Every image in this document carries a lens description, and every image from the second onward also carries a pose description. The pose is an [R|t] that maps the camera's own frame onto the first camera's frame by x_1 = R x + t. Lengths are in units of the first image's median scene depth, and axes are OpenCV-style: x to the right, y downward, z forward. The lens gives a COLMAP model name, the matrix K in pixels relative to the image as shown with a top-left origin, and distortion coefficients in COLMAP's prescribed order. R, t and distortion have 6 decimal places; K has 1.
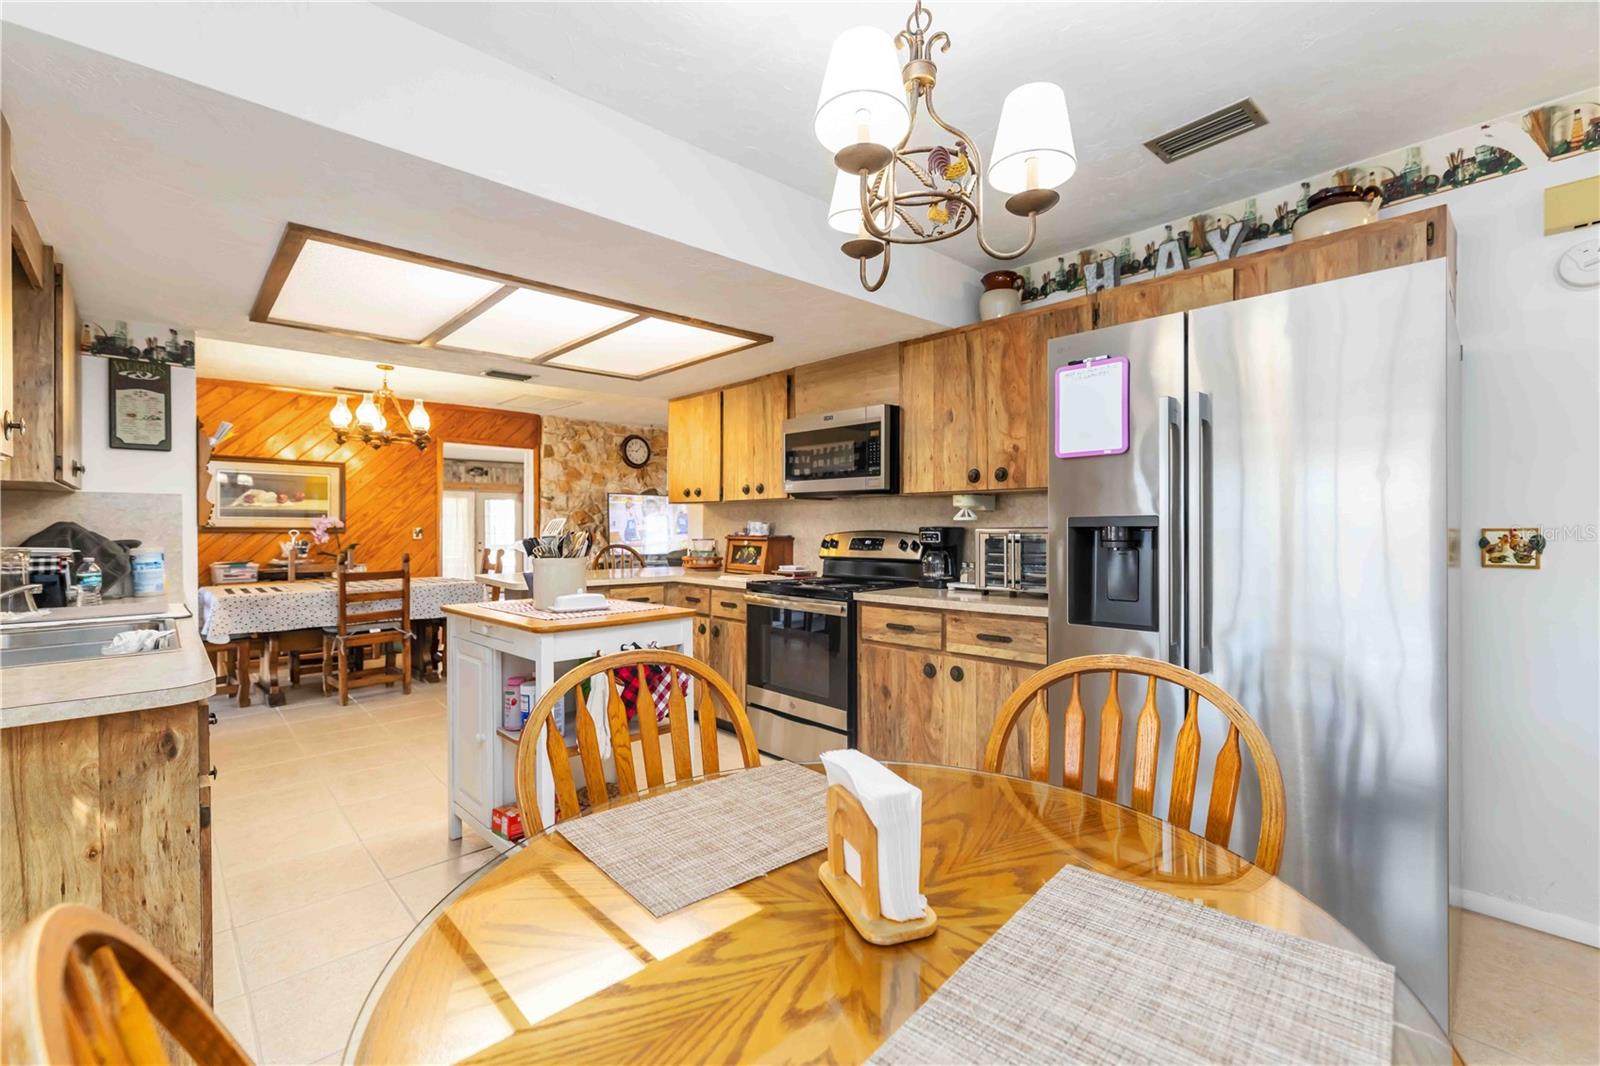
lens RADIAL K [[695.4, 0, 797.8], [0, 695.4, 534.7], [0, 0, 1]] dist [0.000298, 0.001559]
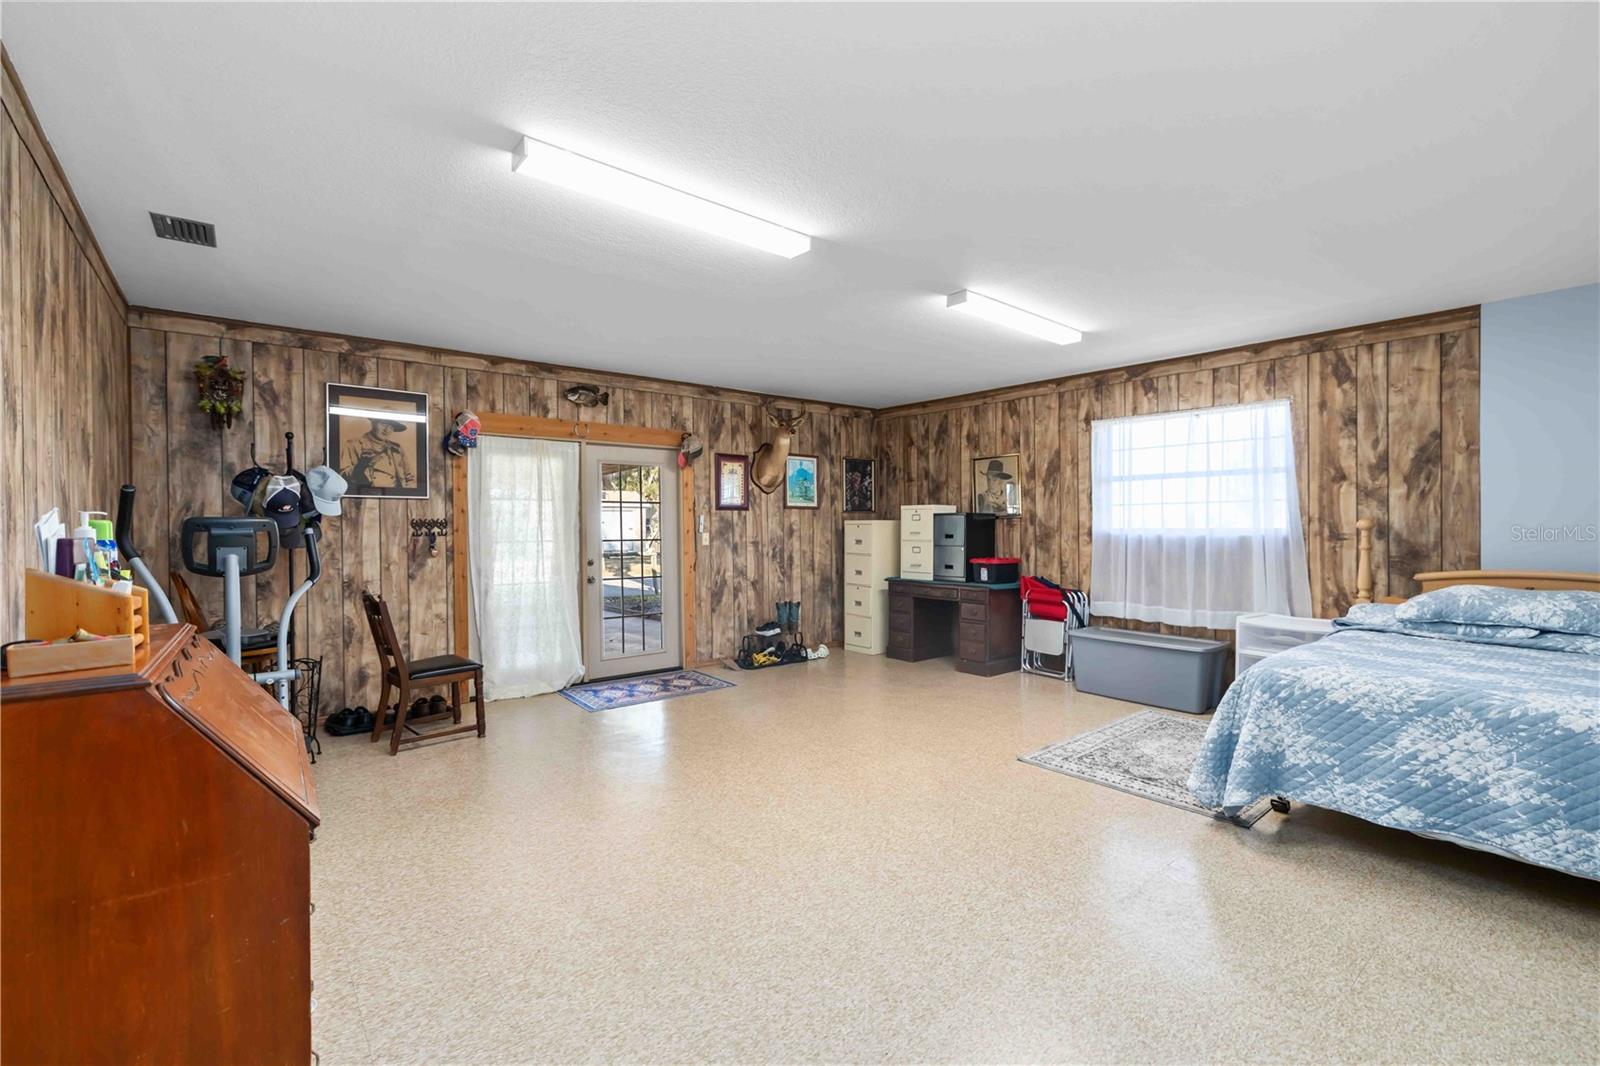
lens RADIAL K [[695.4, 0, 800.2], [0, 695.4, 536.0], [0, 0, 1]] dist [0.000298, 0.001559]
pose [[0.997404, -0.003134, -0.071944, -0.912583], [0.003108, 0.999995, -0.000478, -0.012773], [0.071945, 0.000253, 0.997409, 1.786872]]
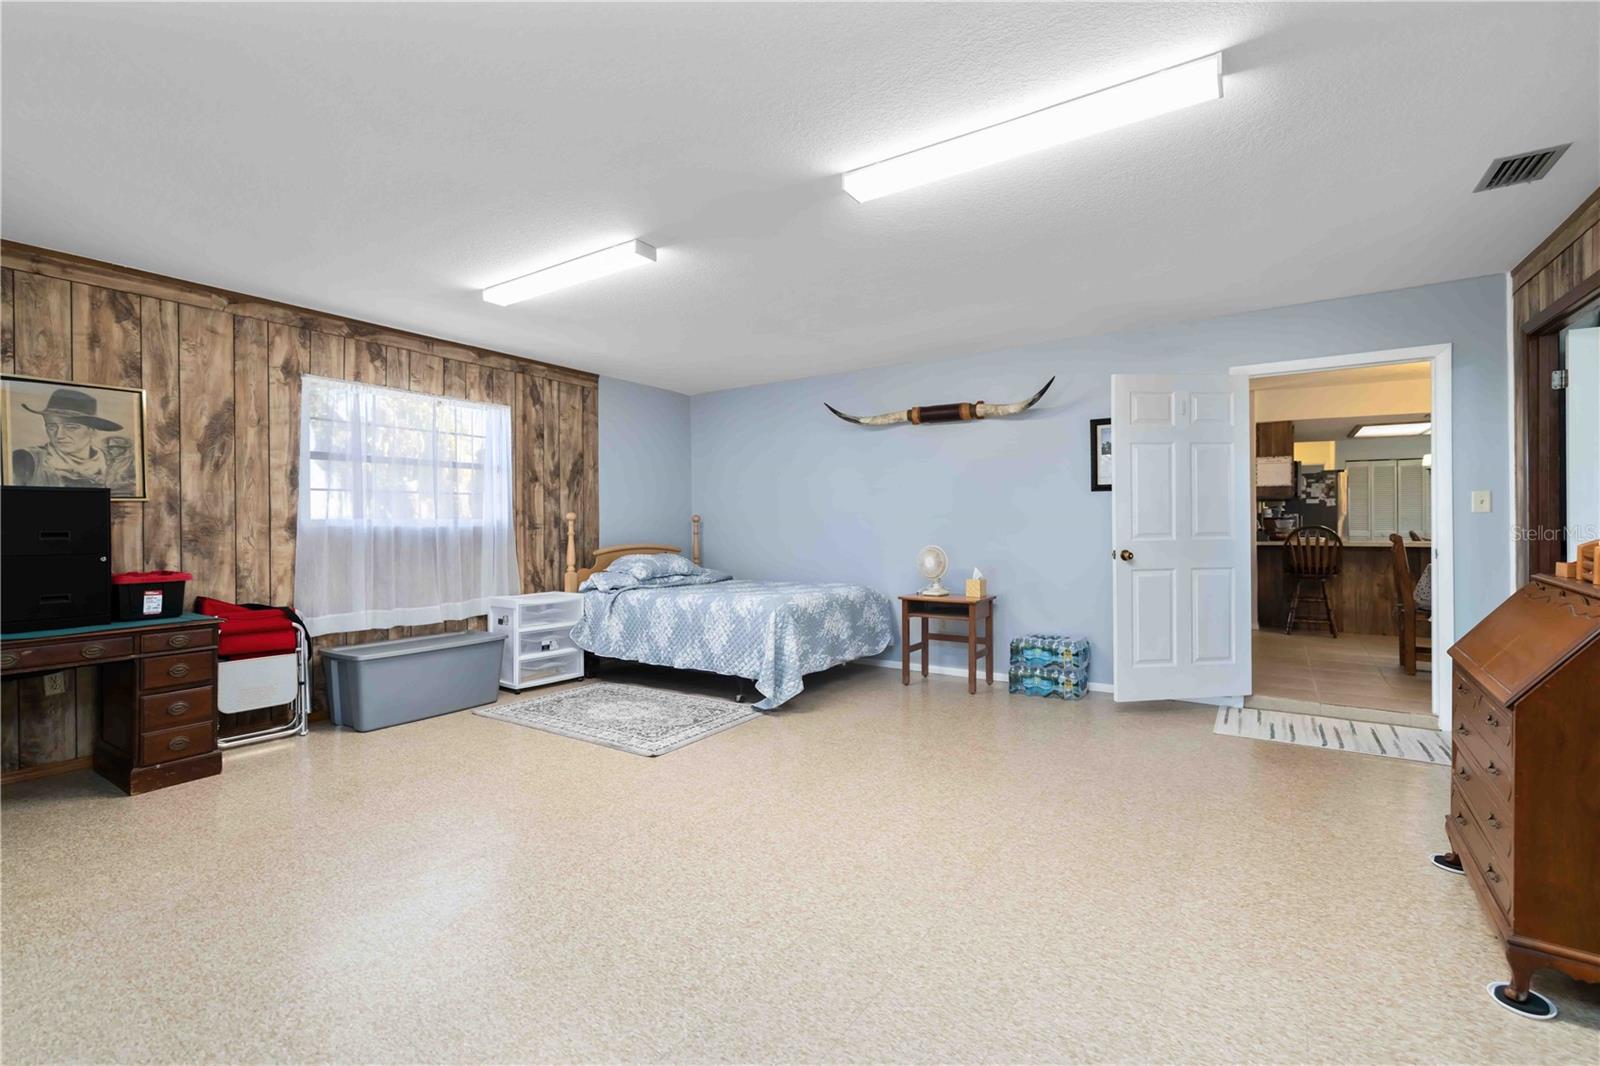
lens RADIAL K [[695.4, 0, 798.4], [0, 695.4, 524.2], [0, 0, 1]] dist [0.000298, 0.001559]
pose [[-0.224425, -0.006087, 0.974472, -1.607367], [0.015669, 0.999829, 0.009854, -0.018884], [-0.974365, 0.017480, -0.224291, 2.757948]]
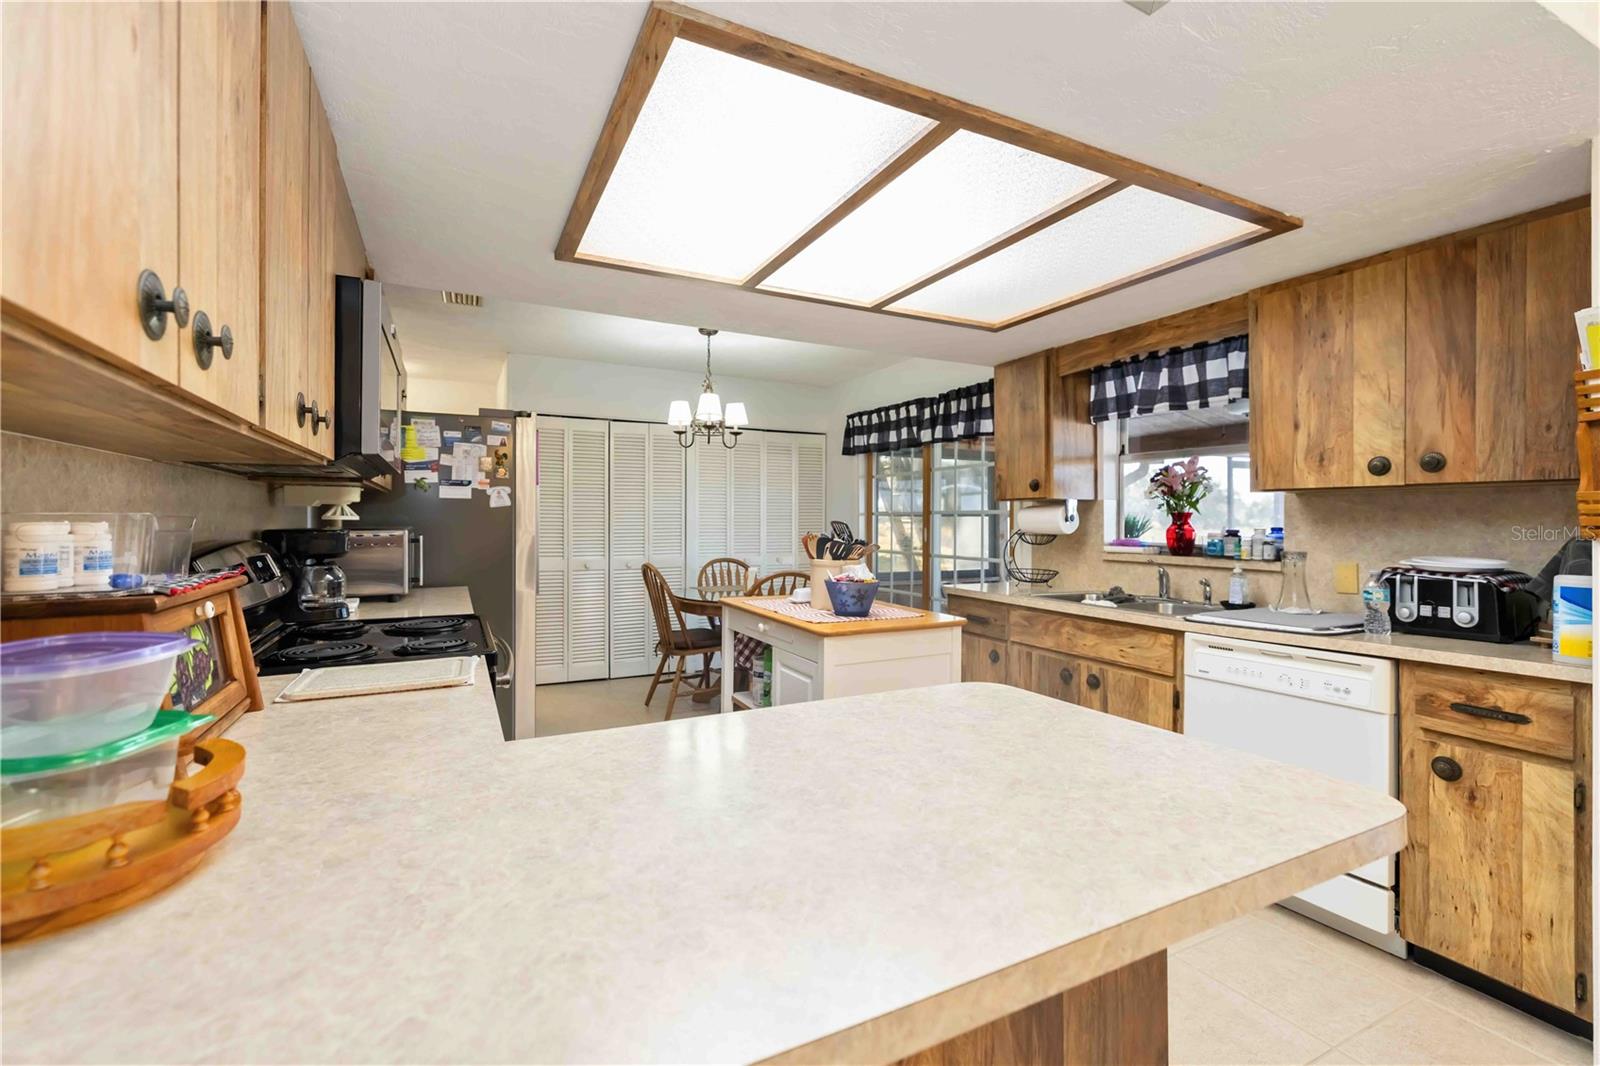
lens RADIAL K [[695.4, 0, 797.4], [0, 695.4, 515.7], [0, 0, 1]] dist [0.000298, 0.001559]
pose [[-0.959865, -0.002574, 0.280451, -0.362388], [-0.000535, 0.999973, 0.007346, -0.024482], [-0.280462, 0.006901, -0.959840, 1.256534]]
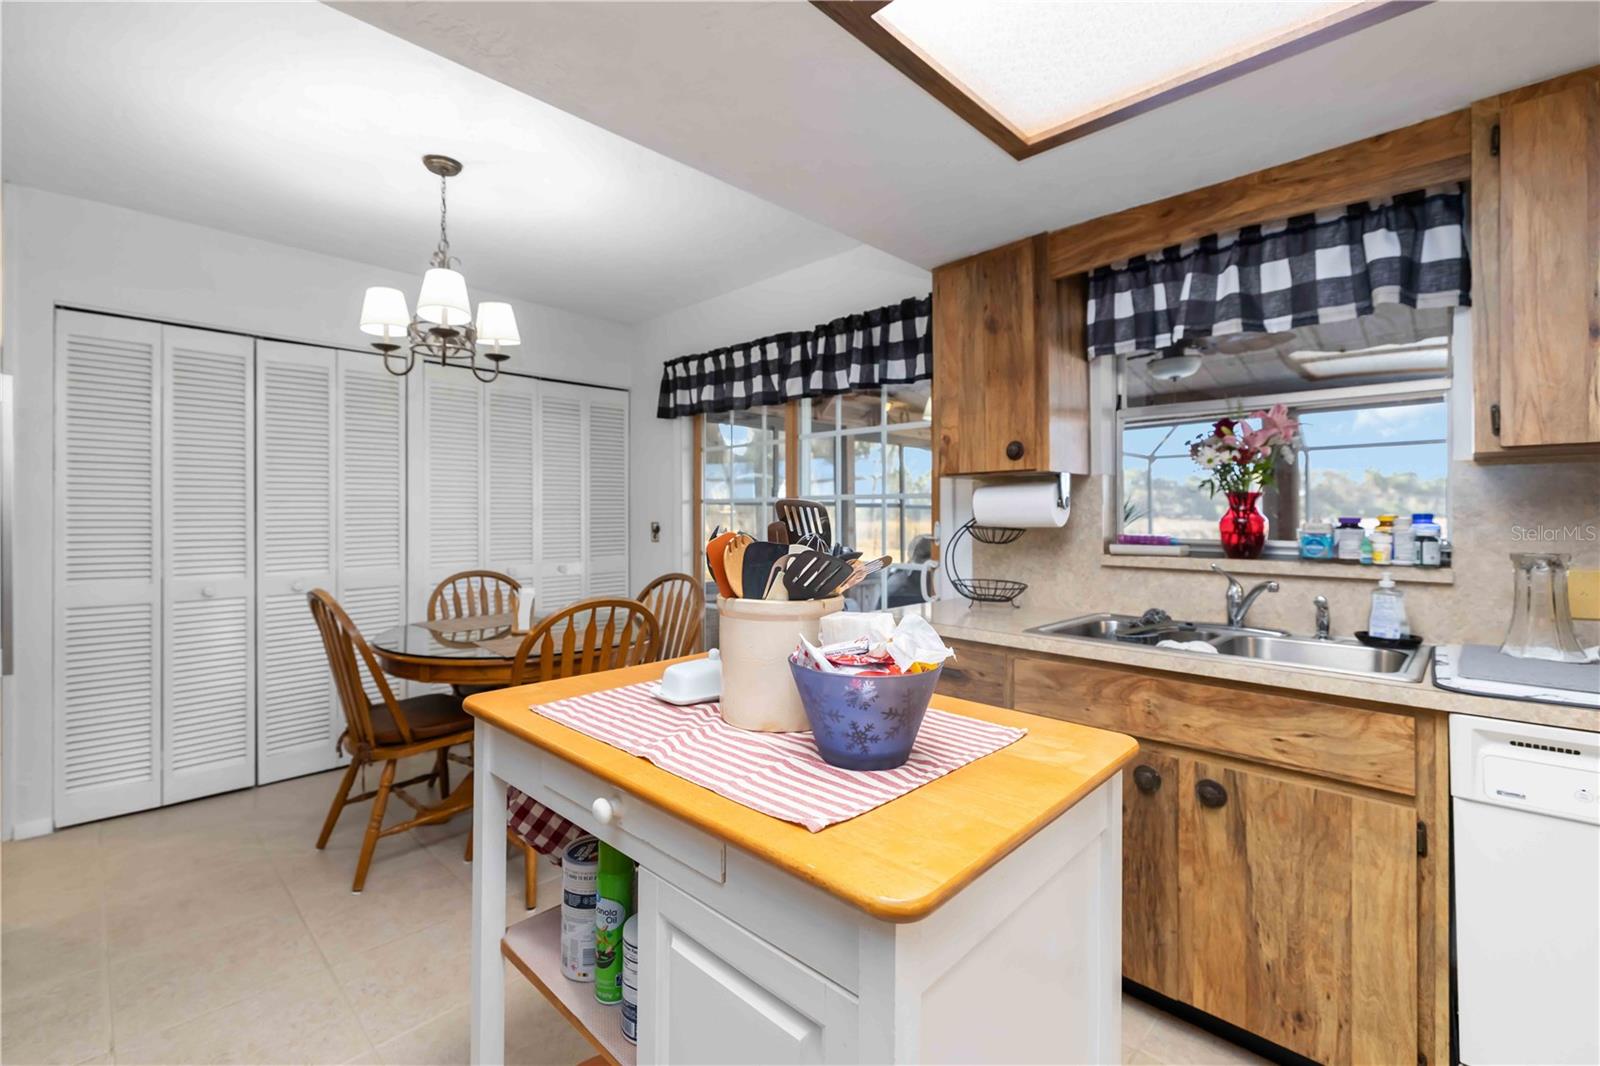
lens RADIAL K [[695.4, 0, 795.8], [0, 695.4, 510.2], [0, 0, 1]] dist [0.000298, 0.001559]
pose [[-0.998884, -0.000607, -0.047225, -0.207583], [-0.000943, 0.999974, 0.007080, -0.013013], [0.047219, 0.007116, -0.998859, 0.886377]]
